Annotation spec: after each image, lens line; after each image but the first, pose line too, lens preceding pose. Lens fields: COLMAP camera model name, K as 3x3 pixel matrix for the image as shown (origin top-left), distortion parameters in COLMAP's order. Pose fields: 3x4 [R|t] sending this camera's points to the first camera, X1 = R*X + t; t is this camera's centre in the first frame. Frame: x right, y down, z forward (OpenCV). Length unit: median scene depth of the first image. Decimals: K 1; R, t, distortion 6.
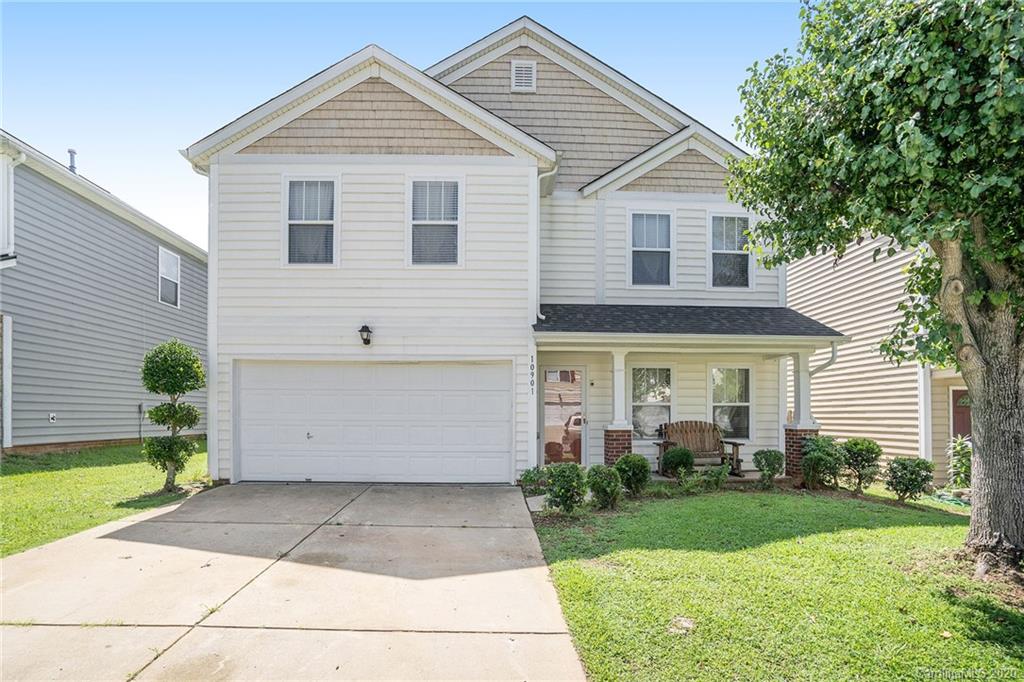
lens RADIAL K [[520.7, 0, 510.4], [0, 520.7, 411.5], [0, 0, 1]] dist [-0.064003, 0.001360]
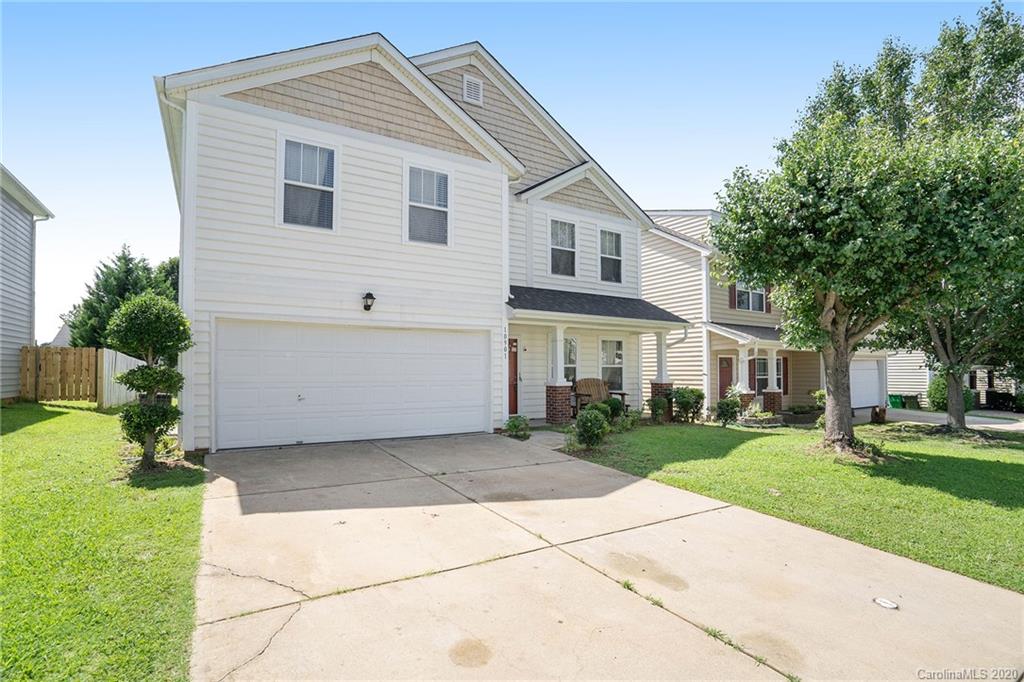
lens RADIAL K [[483.4, 0, 511.4], [0, 483.4, 360.8], [0, 0, 1]] dist [-0.065943, -0.000018]
pose [[0.868738, 0.005271, 0.495243, -0.506534], [0.003777, 0.999844, -0.017267, -0.007711], [-0.495257, 0.016871, 0.868583, -0.001347]]
